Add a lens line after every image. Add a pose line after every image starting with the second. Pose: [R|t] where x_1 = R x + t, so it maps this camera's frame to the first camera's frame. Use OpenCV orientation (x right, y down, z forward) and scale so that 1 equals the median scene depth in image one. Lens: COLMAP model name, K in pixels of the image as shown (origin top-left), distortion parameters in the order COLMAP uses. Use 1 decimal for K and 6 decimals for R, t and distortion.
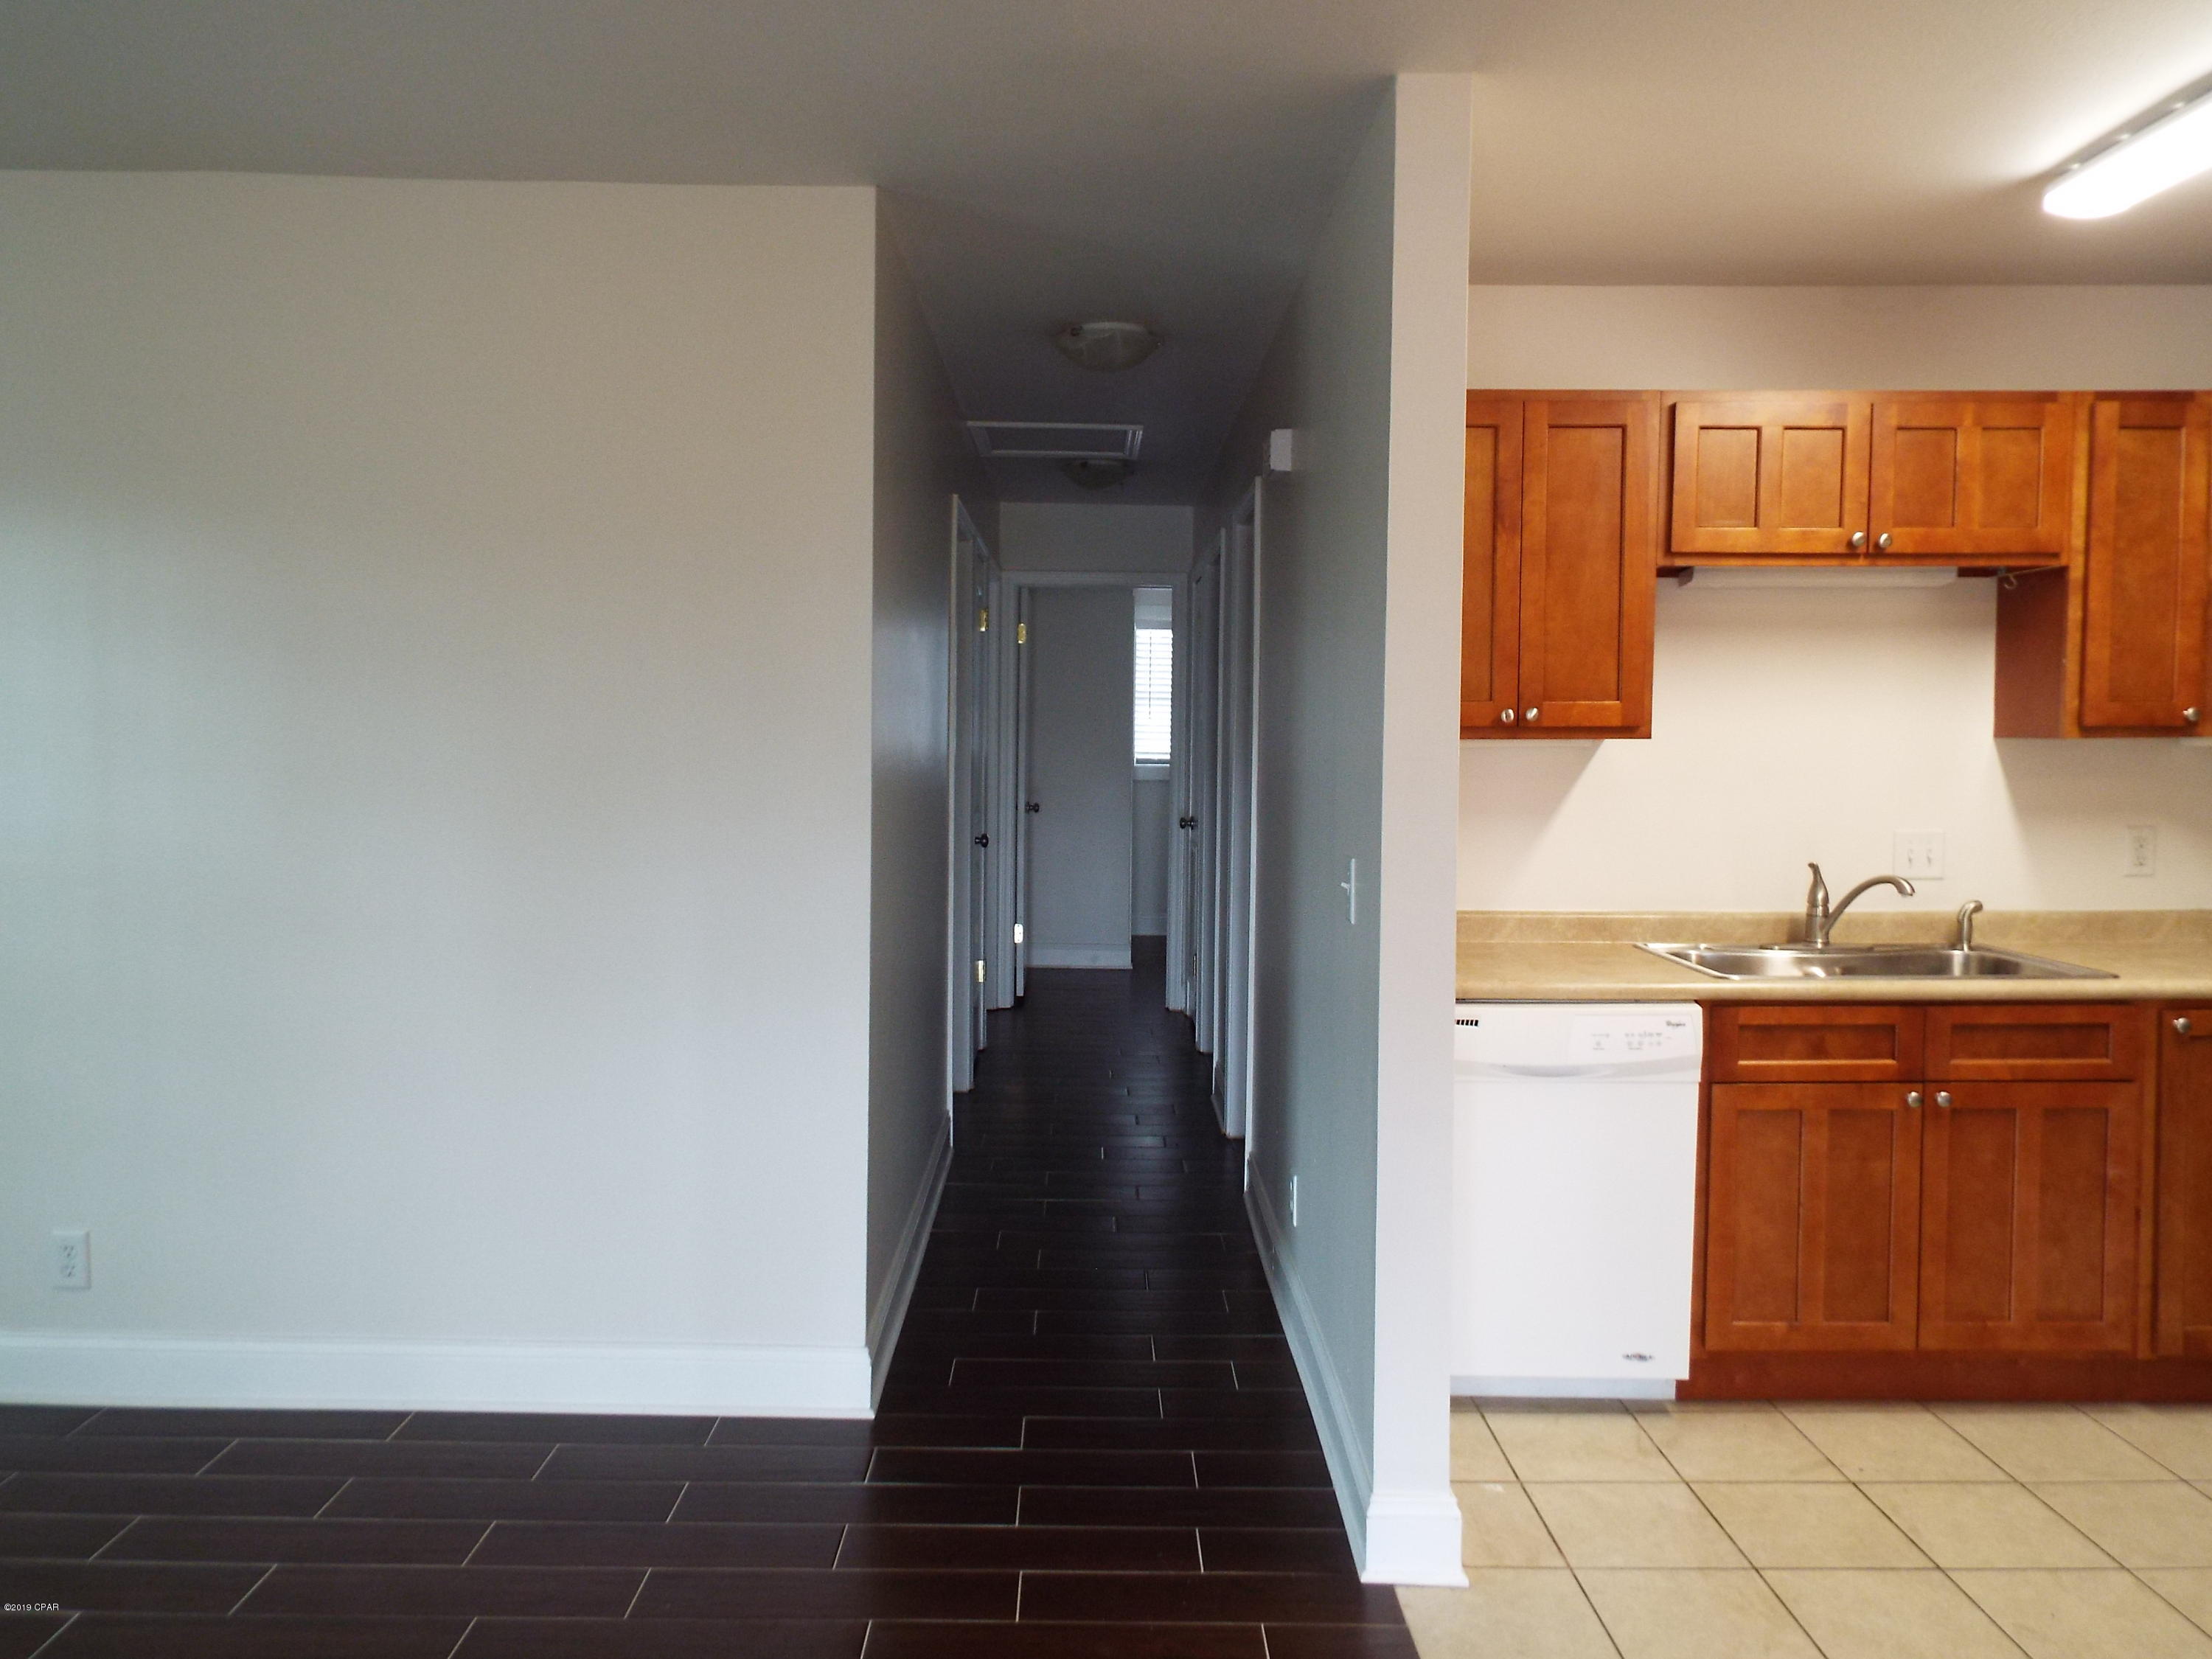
lens RADIAL K [[1626.2, 0, 1120.7], [0, 1626.2, 819.0], [0, 0, 1]] dist [0.019536, -0.001737]
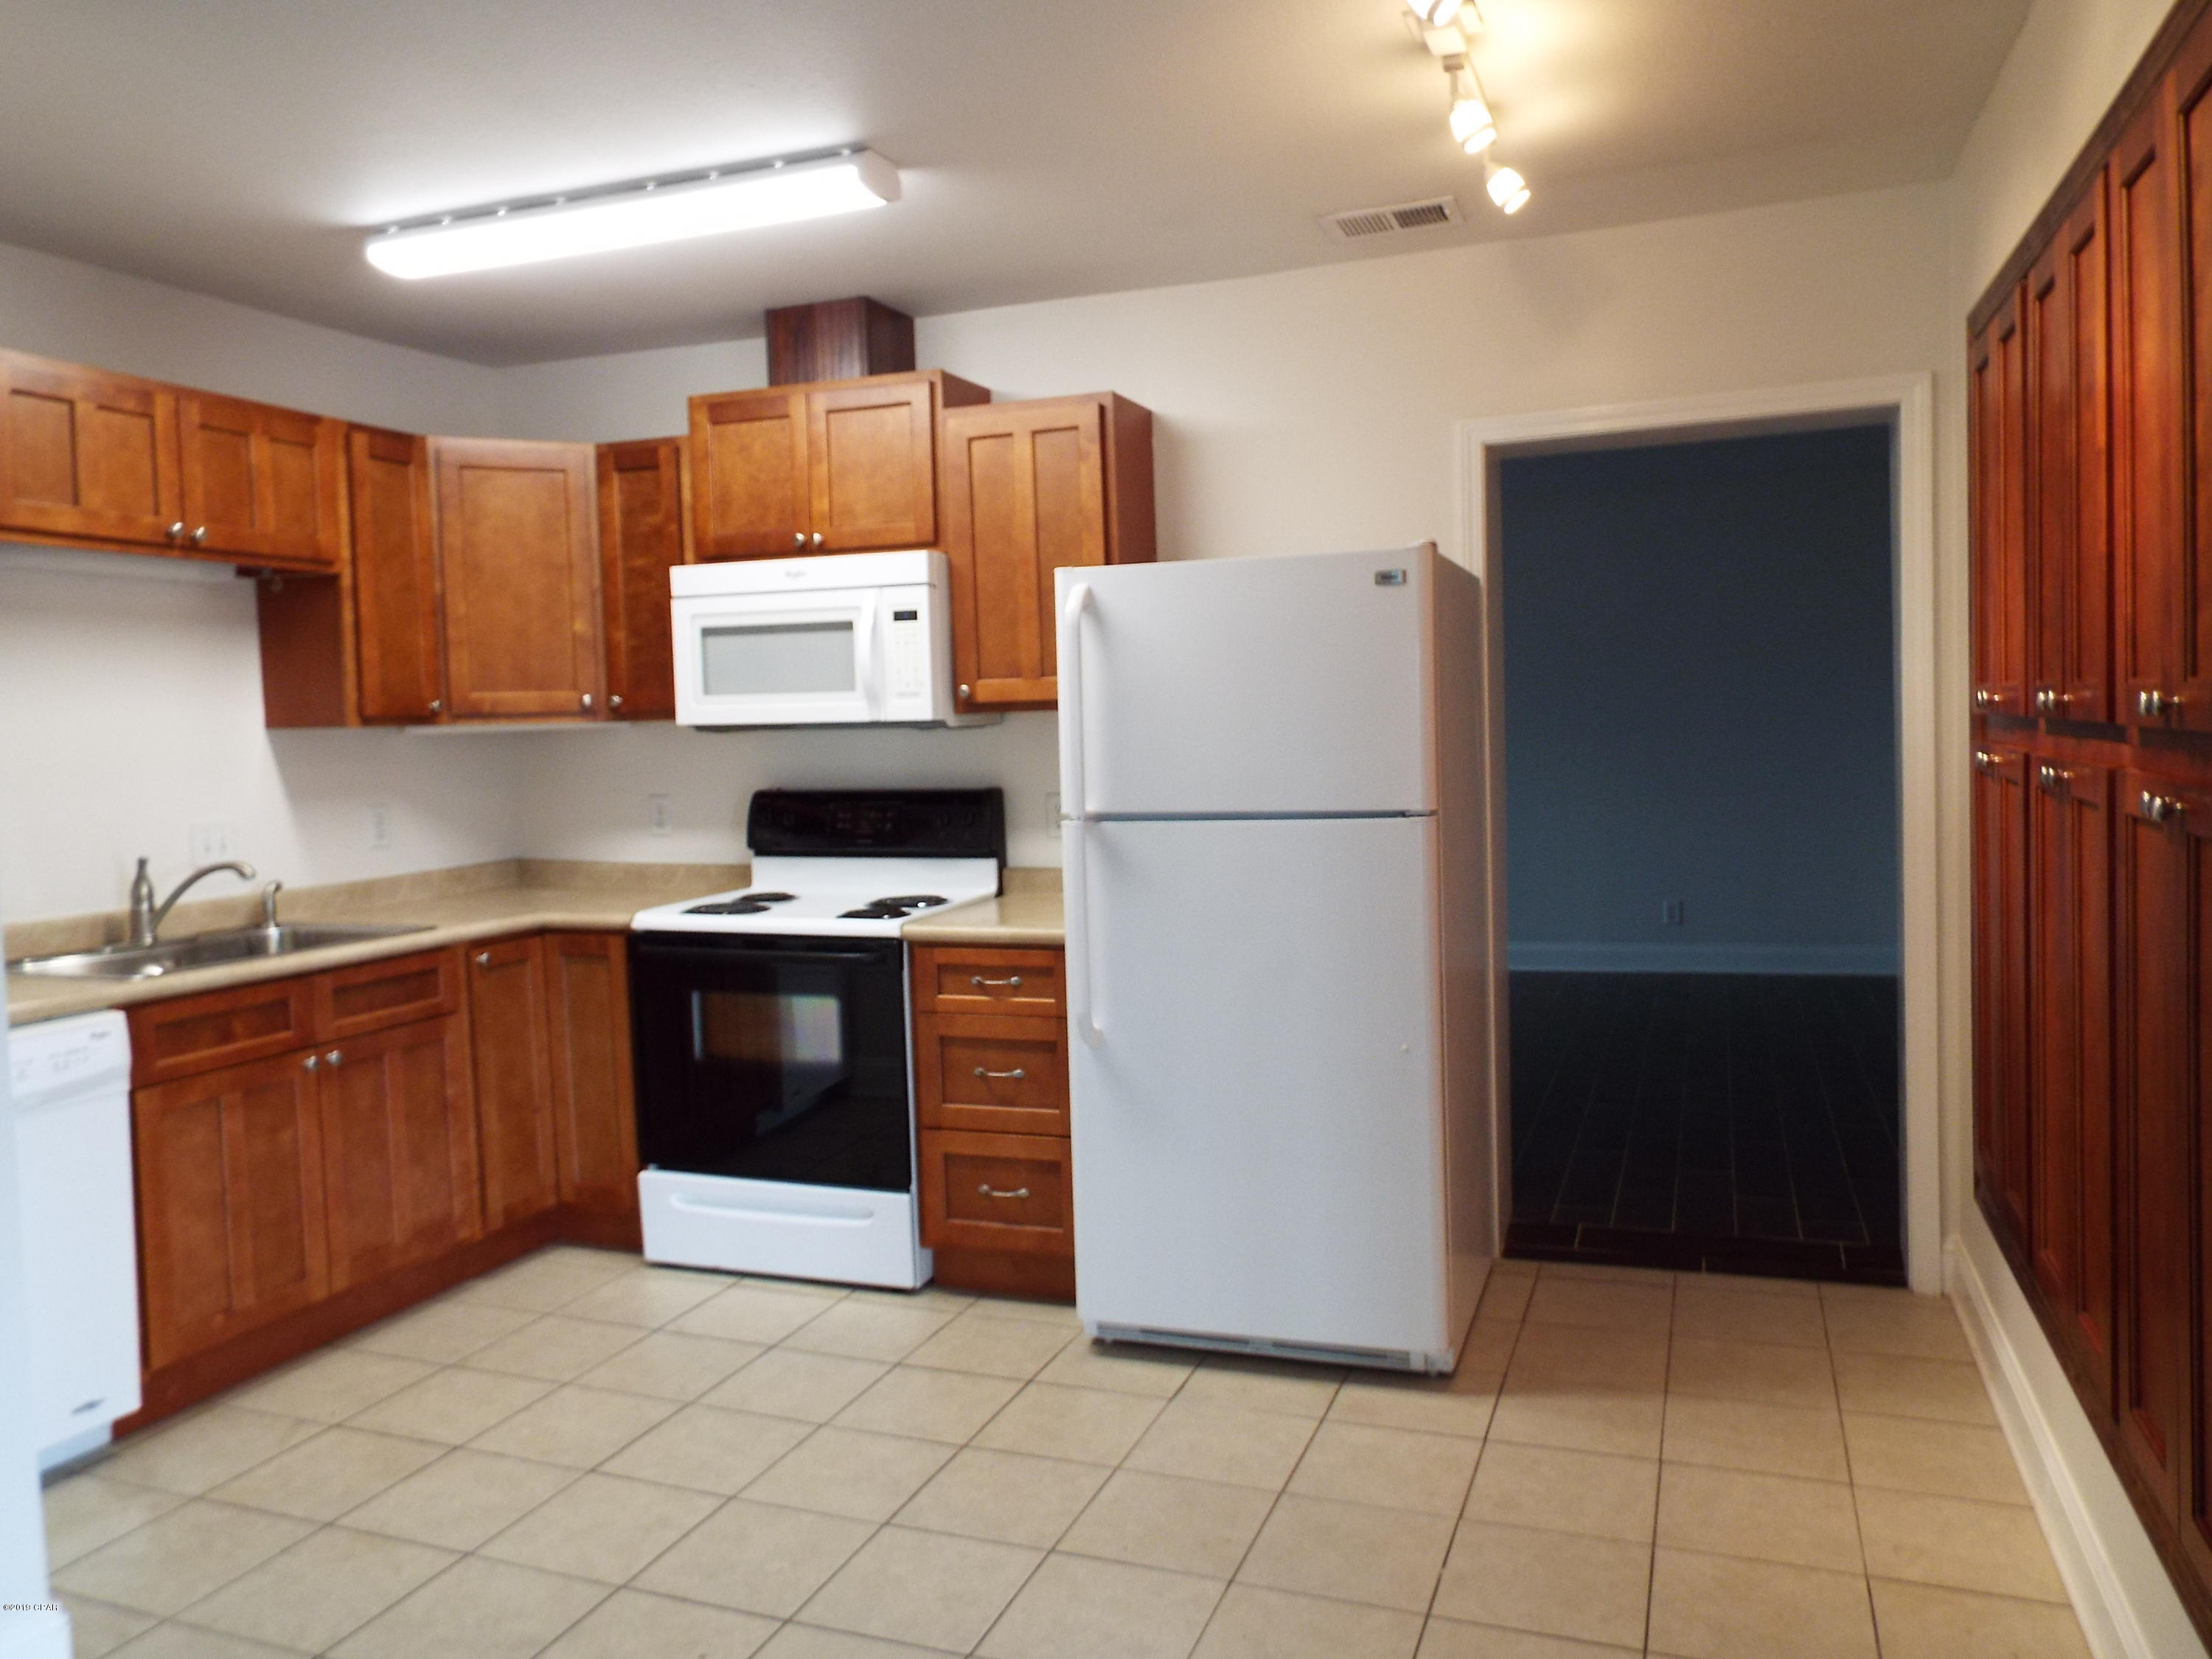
lens RADIAL K [[1626.2, 0, 1120.7], [0, 1626.2, 819.0], [0, 0, 1]] dist [0.019536, -0.001737]
pose [[0.362293, -0.062779, 0.929948, -0.285232], [0.071691, 0.996650, 0.039352, 0.007481], [-0.929303, 0.052412, 0.365580, 0.102840]]
